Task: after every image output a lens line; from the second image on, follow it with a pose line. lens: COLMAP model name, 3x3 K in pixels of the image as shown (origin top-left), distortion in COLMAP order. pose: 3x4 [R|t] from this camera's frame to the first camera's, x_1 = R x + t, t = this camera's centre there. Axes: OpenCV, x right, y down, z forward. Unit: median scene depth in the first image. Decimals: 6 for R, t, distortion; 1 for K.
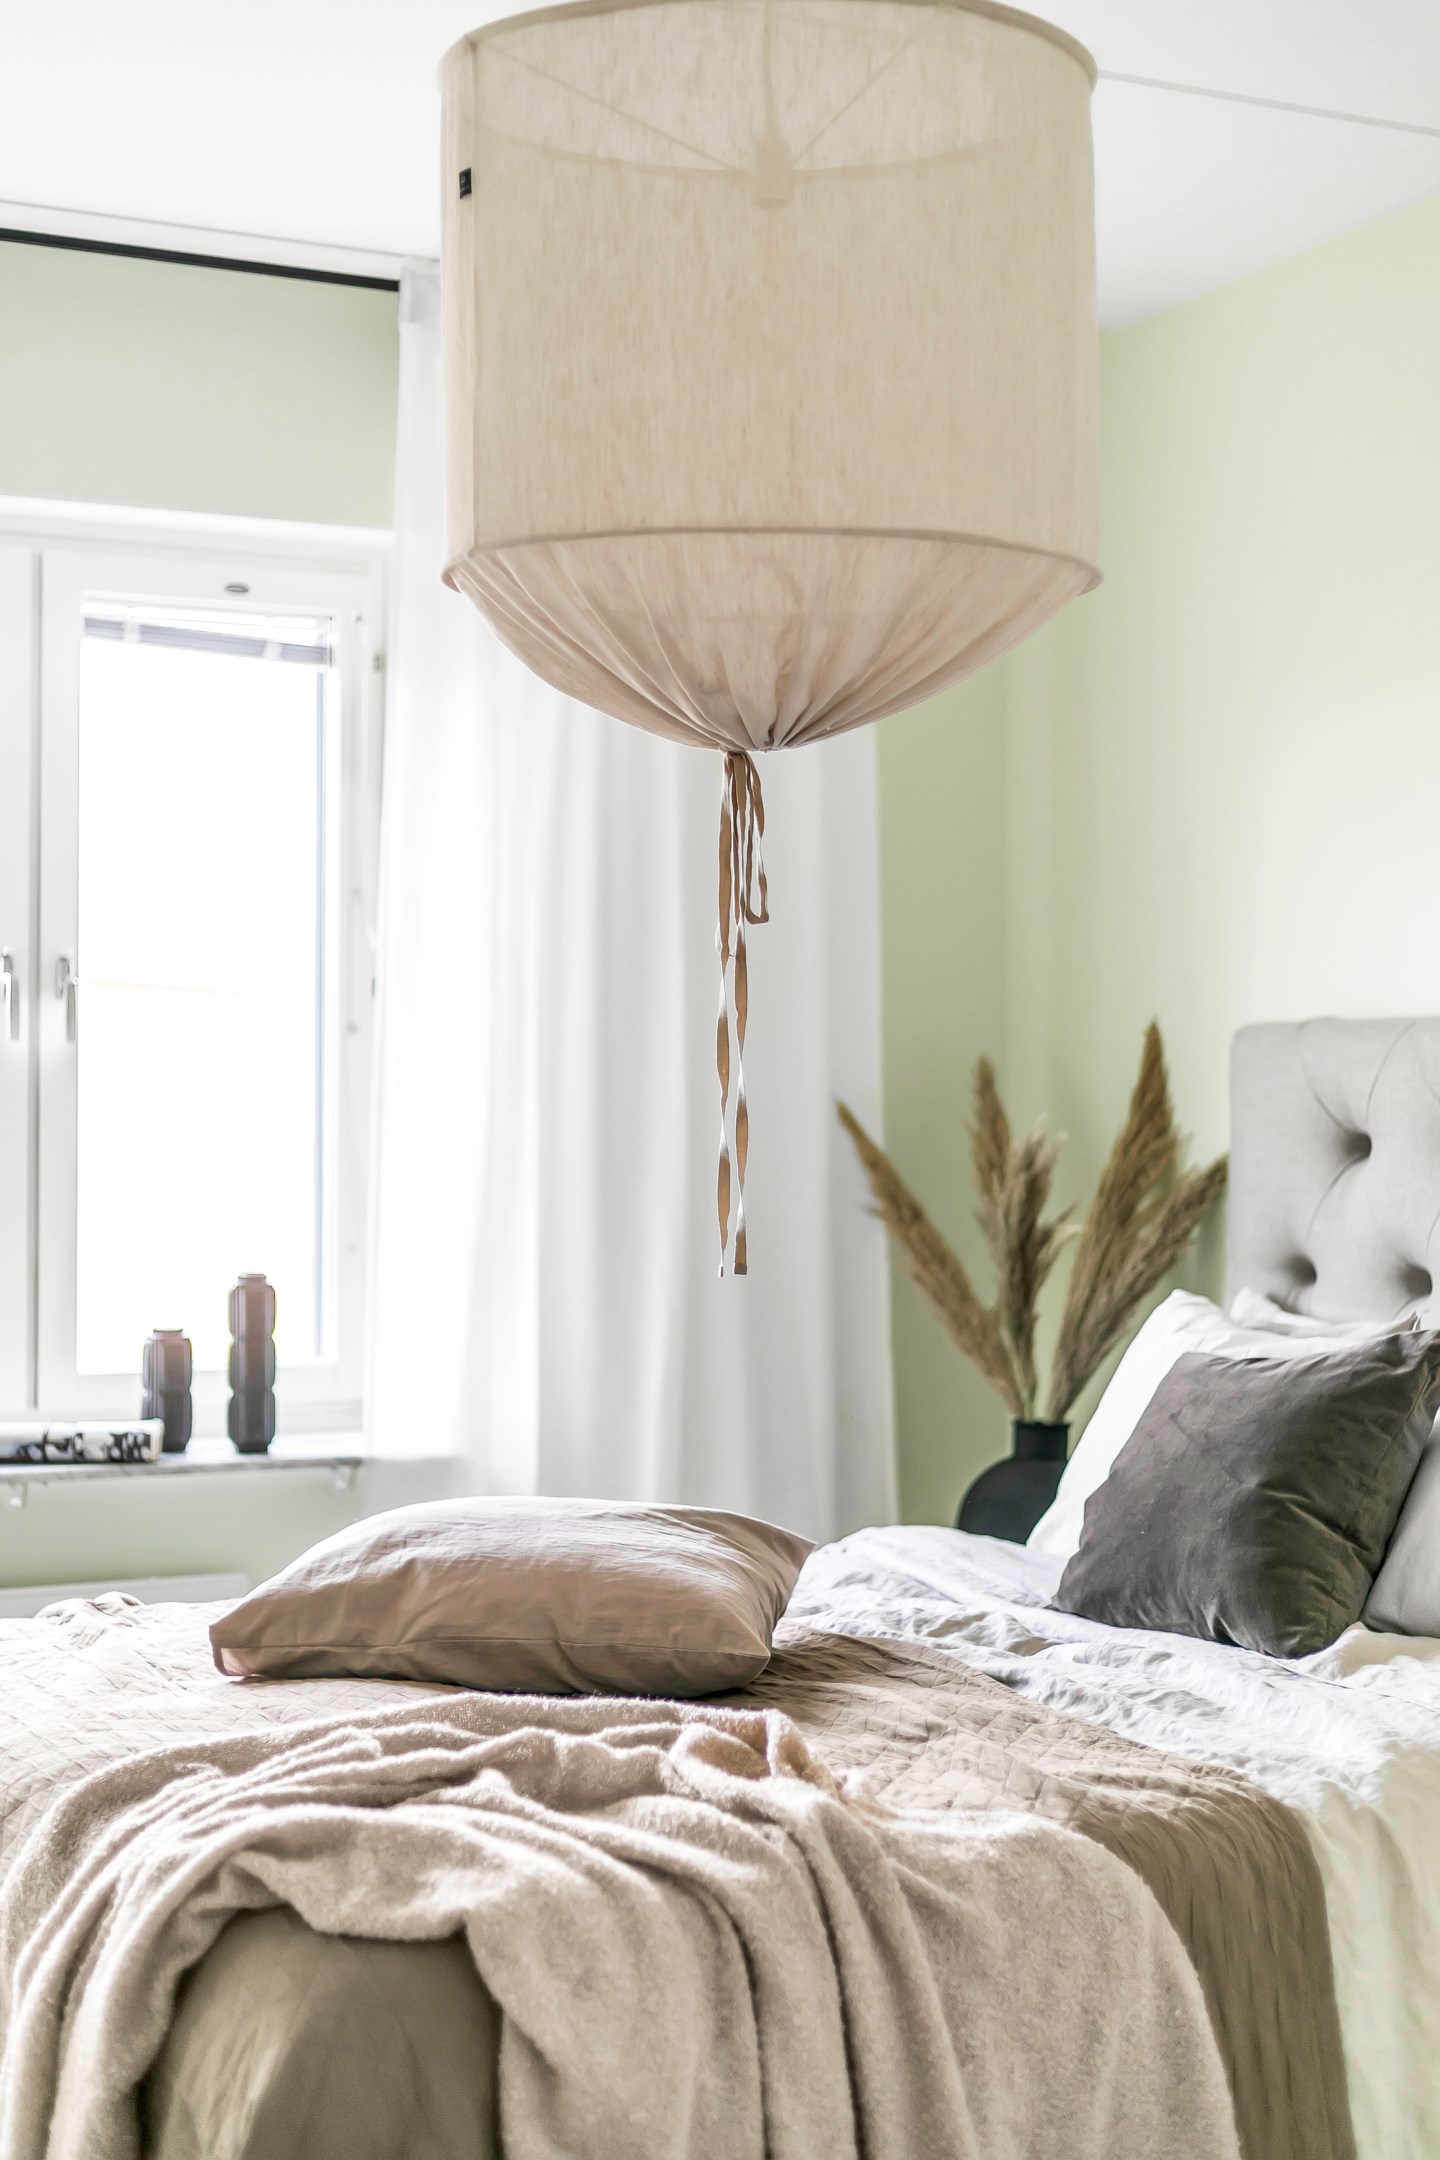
lens RADIAL K [[3041.5, 0, 720.0], [0, 3041.5, 1080.0], [0, 0, 1]] dist [0.021082, 0.082647]
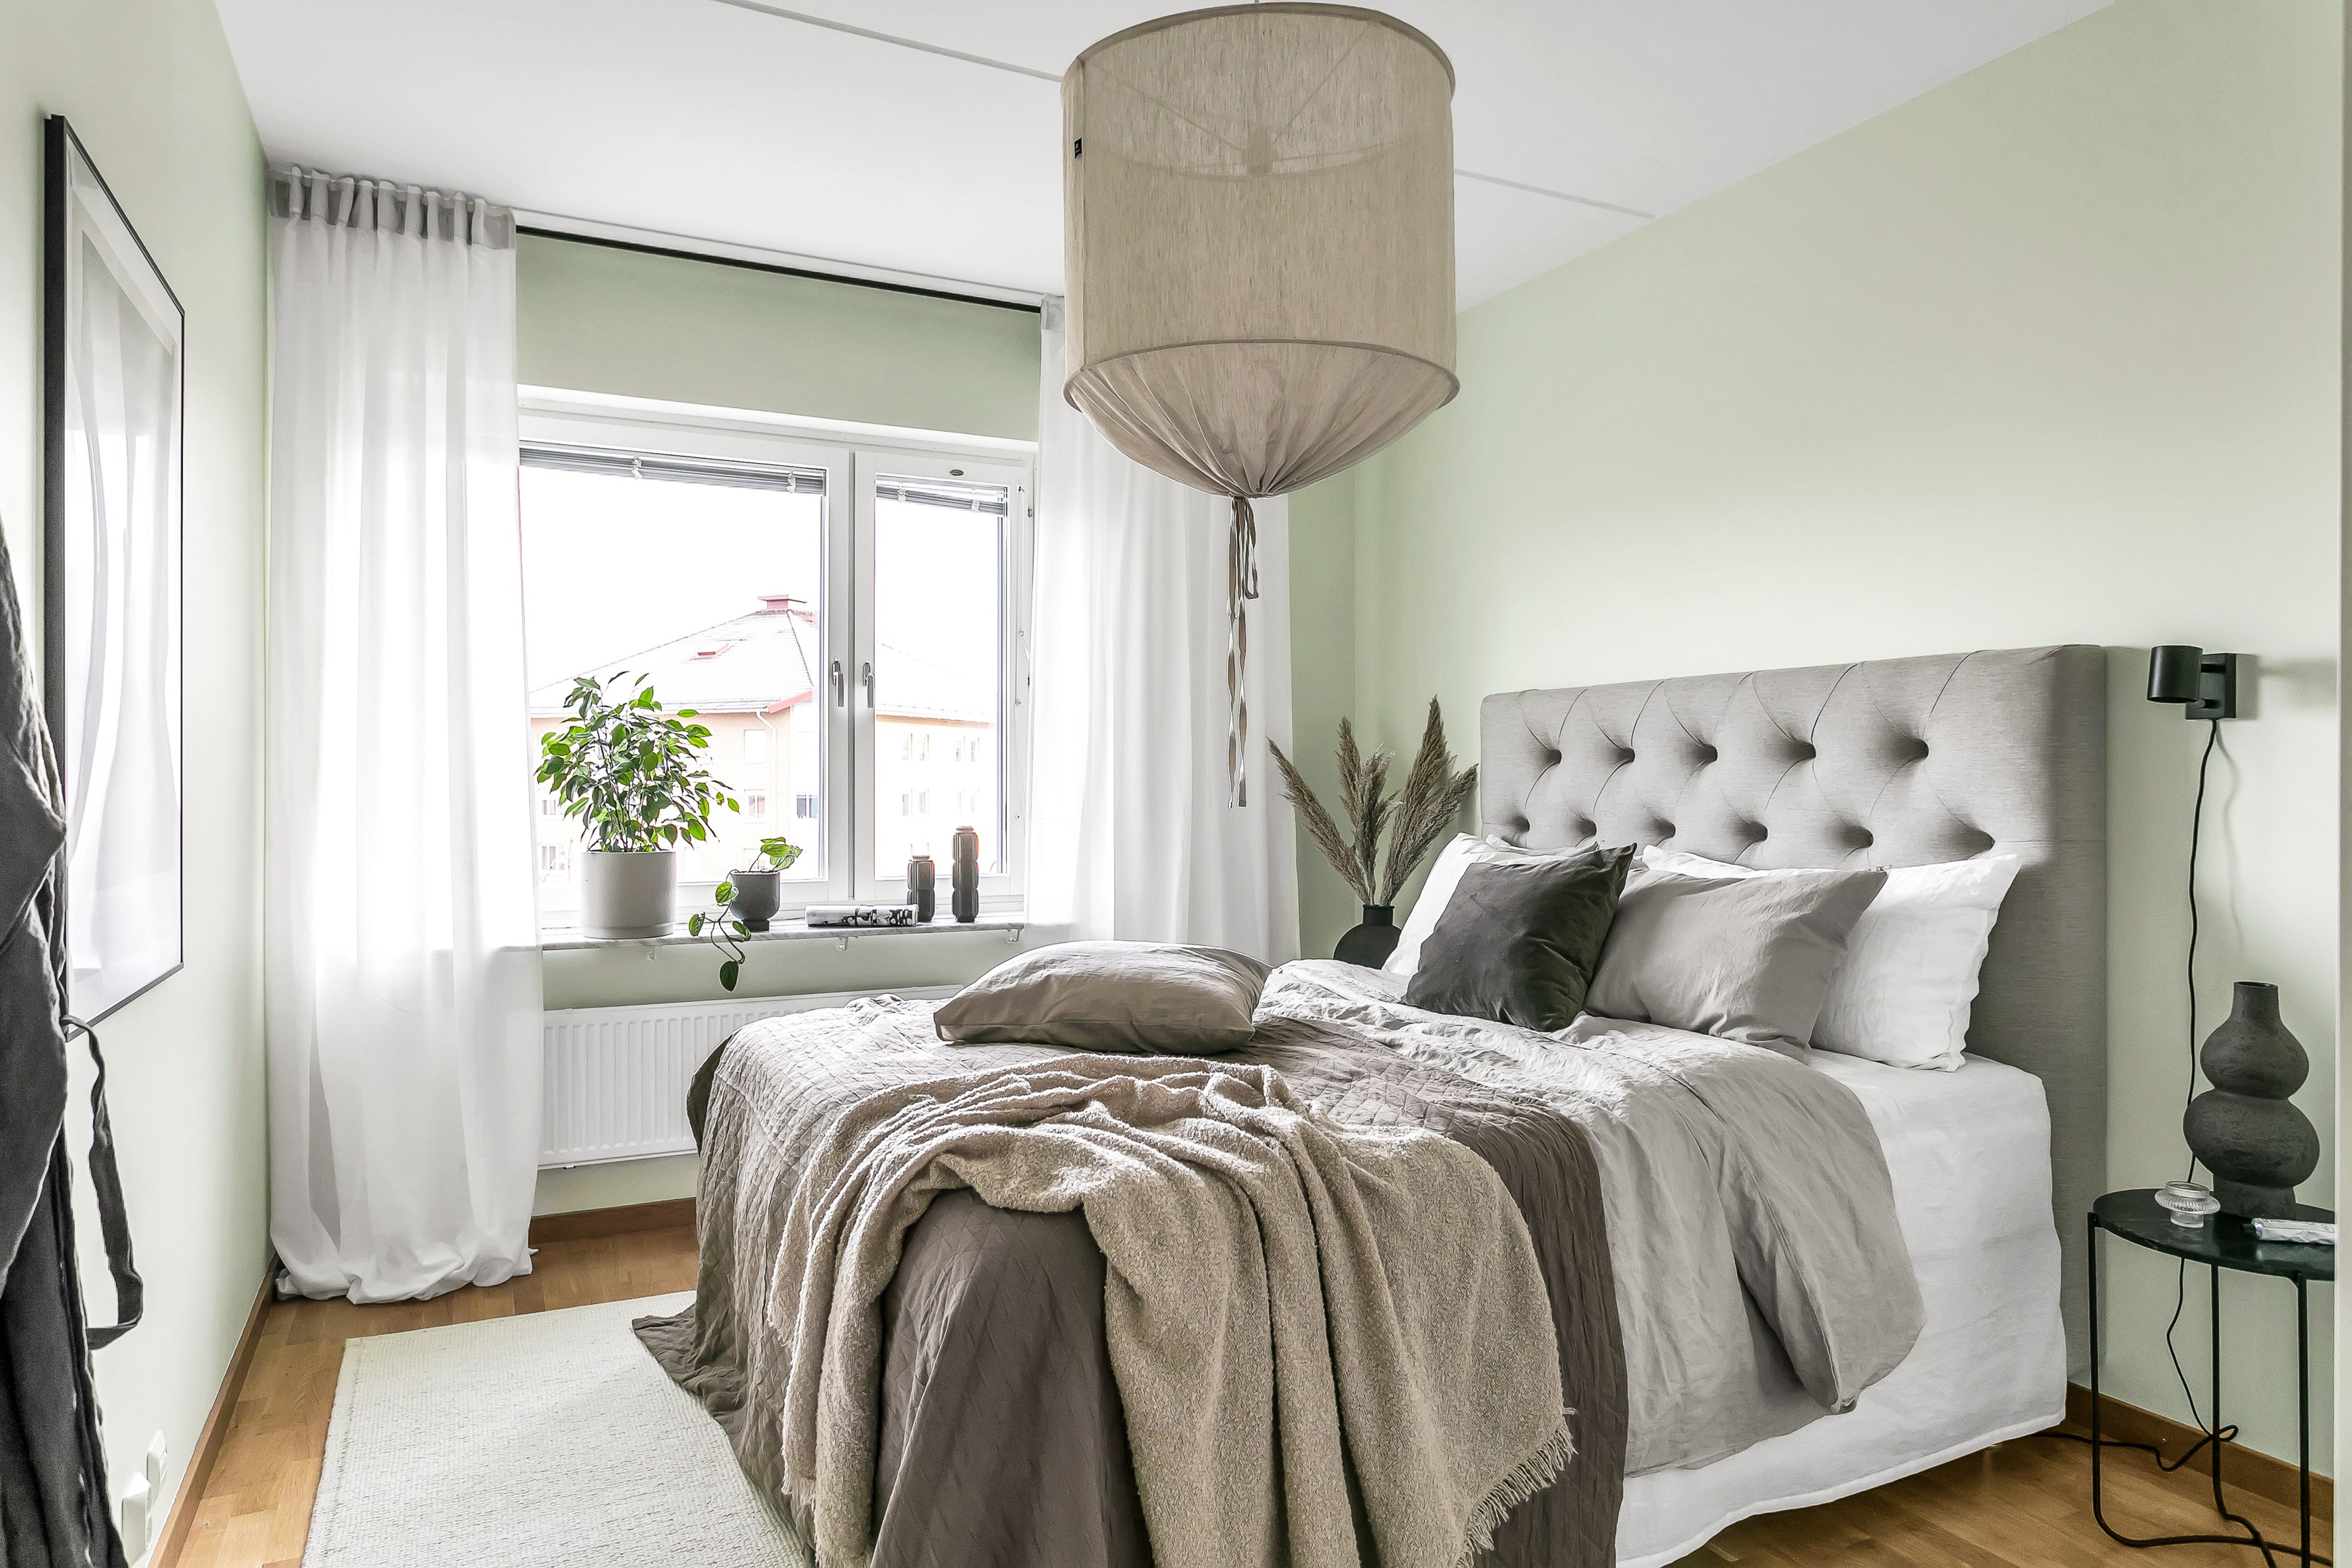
lens RADIAL K [[1415.1, 0, 1176.0], [0, 1415.1, 784.0], [0, 0, 1]] dist [0.003695, 0.002755]
pose [[0.999934, -0.001195, -0.011413, -0.020806], [0.001411, 0.999819, 0.018950, 0.036207], [0.011388, -0.018965, 0.999755, 0.213404]]
